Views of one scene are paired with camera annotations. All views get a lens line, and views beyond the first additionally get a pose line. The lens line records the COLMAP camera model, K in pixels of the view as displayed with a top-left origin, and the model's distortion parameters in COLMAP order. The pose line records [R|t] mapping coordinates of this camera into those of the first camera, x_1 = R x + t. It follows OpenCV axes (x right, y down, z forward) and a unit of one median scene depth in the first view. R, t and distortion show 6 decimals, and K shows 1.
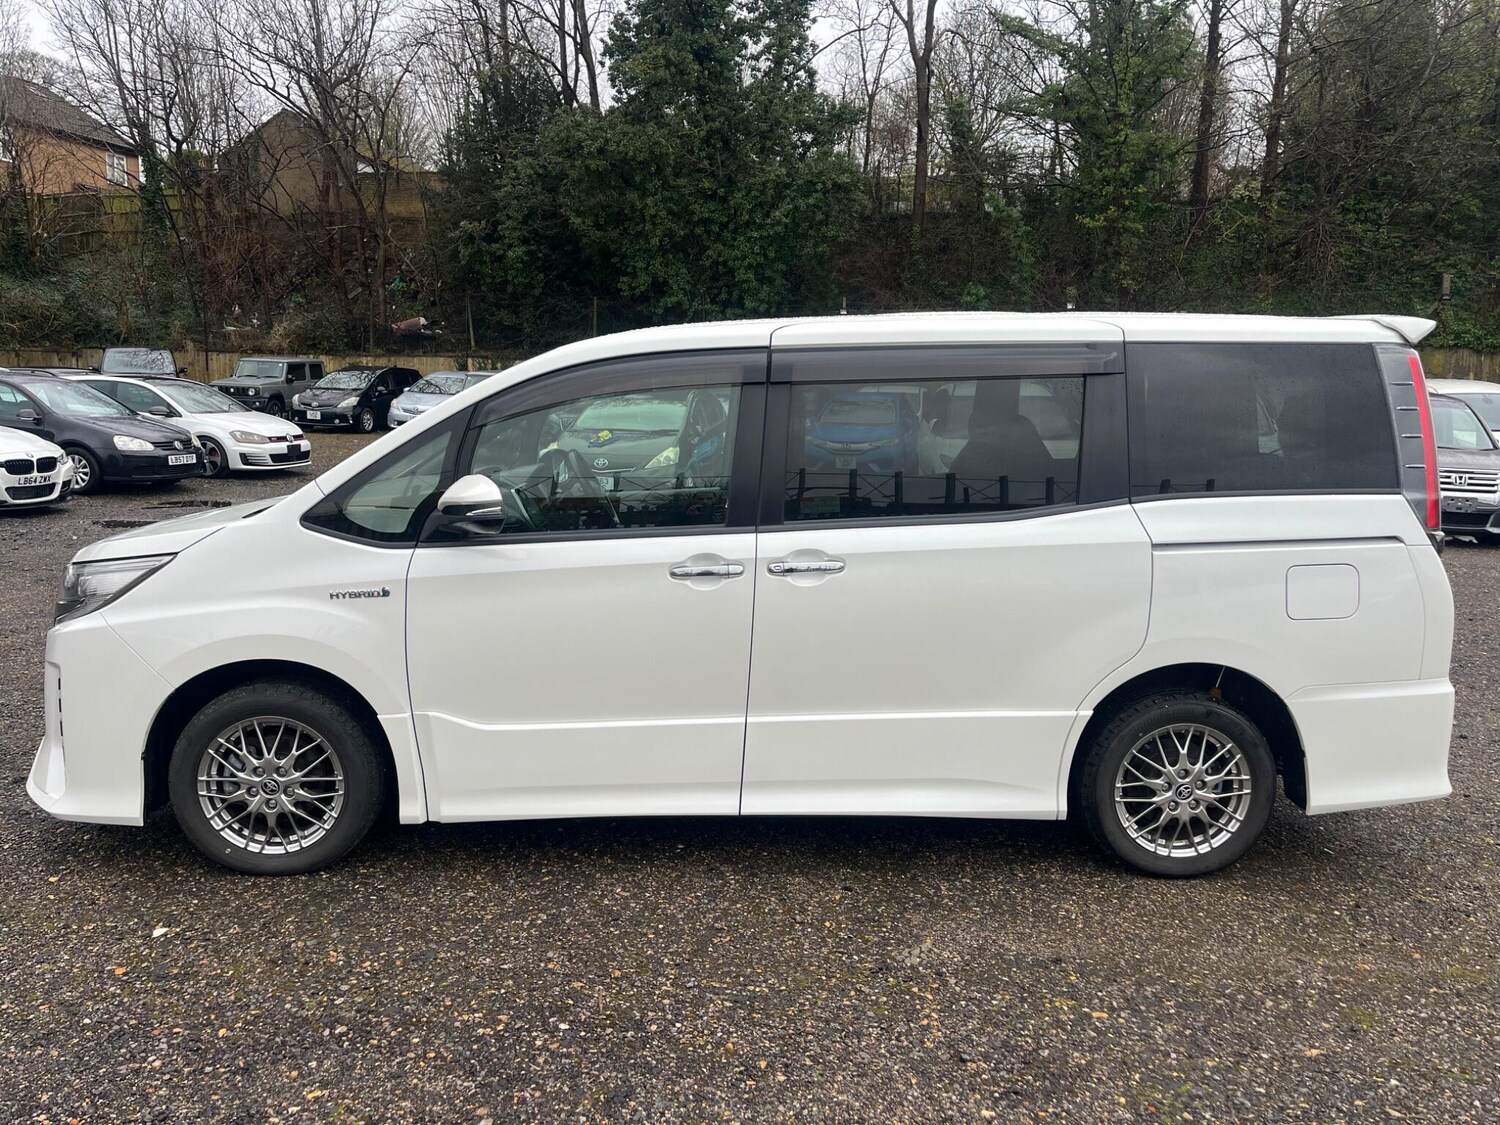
lens RADIAL K [[1135.8, 0, 745.9], [0, 1135.8, 560.8], [0, 0, 1]] dist [0.064620, -0.089922]
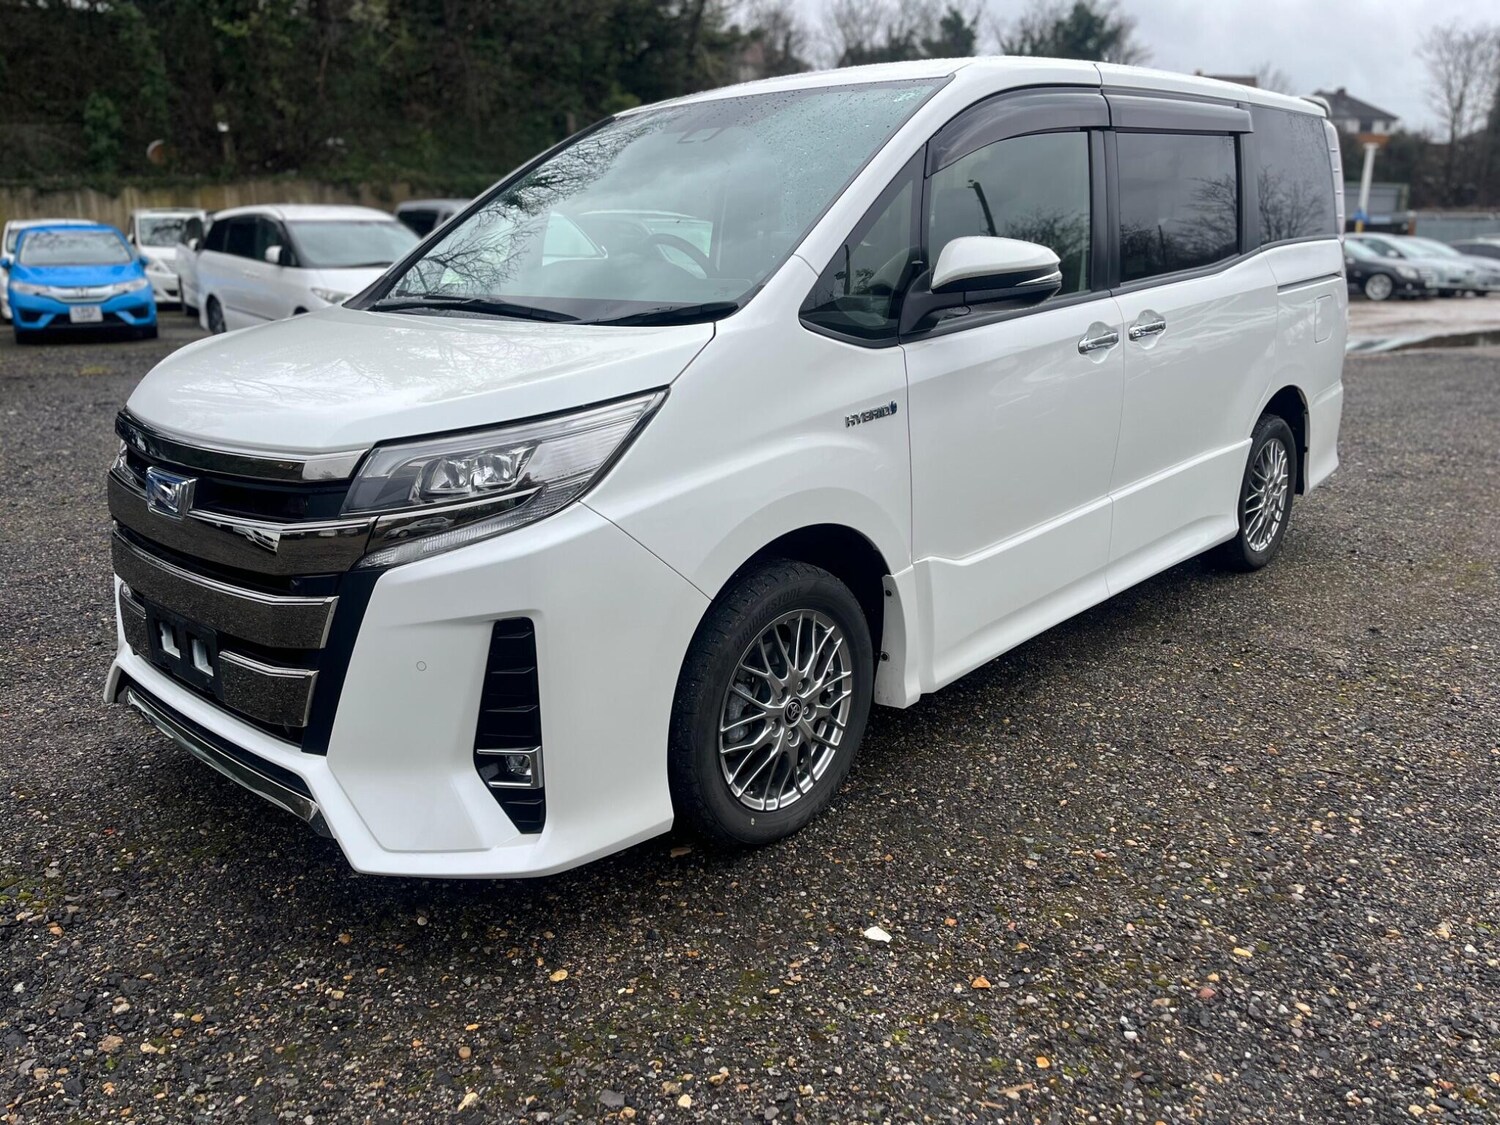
lens RADIAL K [[1135.8, 0, 760.5], [0, 1135.8, 553.3], [0, 0, 1]] dist [0.064620, -0.089922]
pose [[0.710234, -0.210946, 0.671617, -0.850994], [0.125496, 0.976706, 0.174059, -0.017929], [-0.692689, -0.039337, 0.720163, 0.506876]]
